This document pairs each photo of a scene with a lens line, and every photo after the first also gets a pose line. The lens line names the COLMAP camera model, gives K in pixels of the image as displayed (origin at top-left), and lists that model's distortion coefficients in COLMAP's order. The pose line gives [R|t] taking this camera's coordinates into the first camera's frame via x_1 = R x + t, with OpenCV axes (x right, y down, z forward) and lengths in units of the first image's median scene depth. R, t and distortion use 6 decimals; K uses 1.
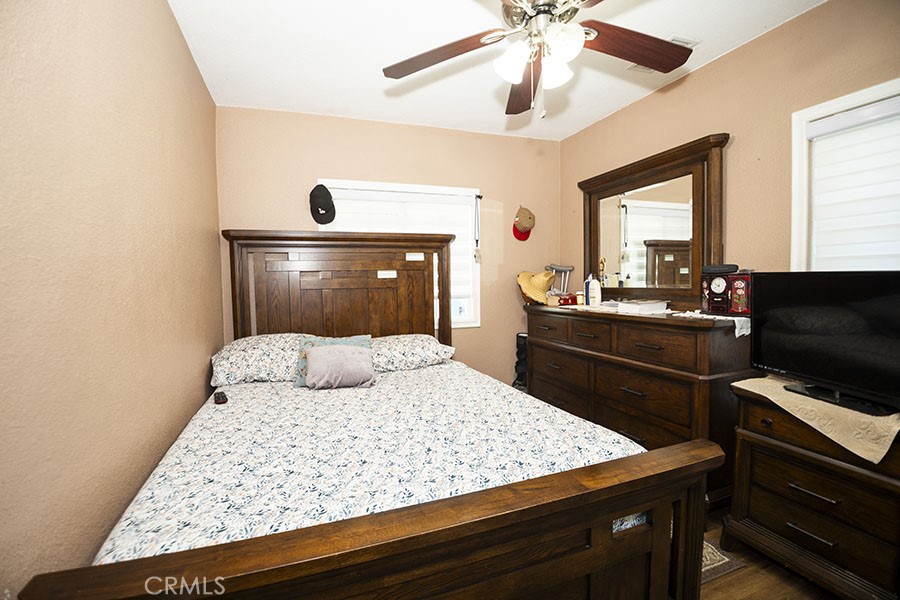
lens RADIAL K [[391.6, 0, 450.0], [0, 391.6, 300.0], [0, 0, 1]] dist [-0.030561, -0.000283]
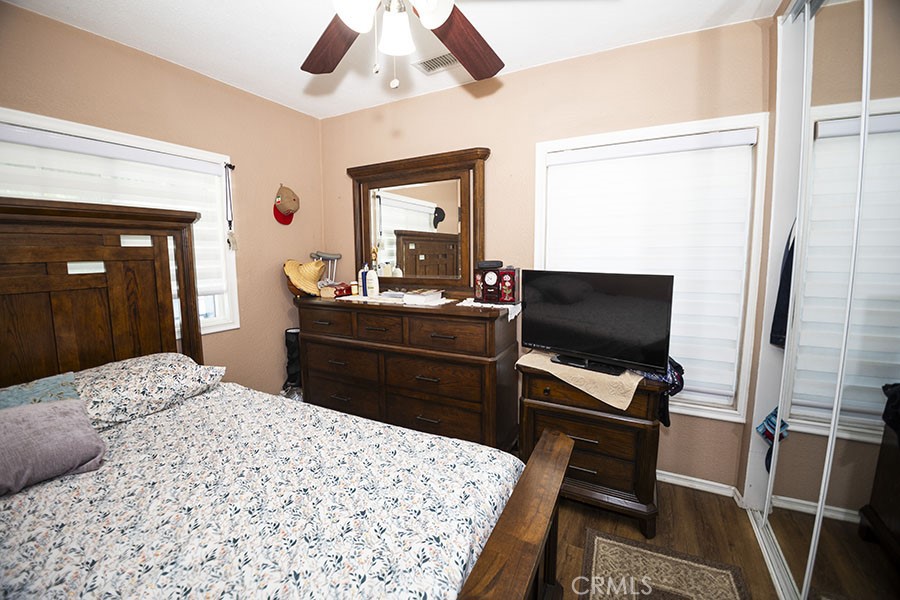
lens RADIAL K [[355.9, 0, 445.8], [0, 355.9, 294.1], [0, 0, 1]] dist [-0.026163, -0.005993]
pose [[0.750488, -0.061011, 0.658062, -0.092284], [0.025773, 0.997674, 0.063106, -0.043681], [-0.660381, -0.030400, 0.750315, 0.187330]]
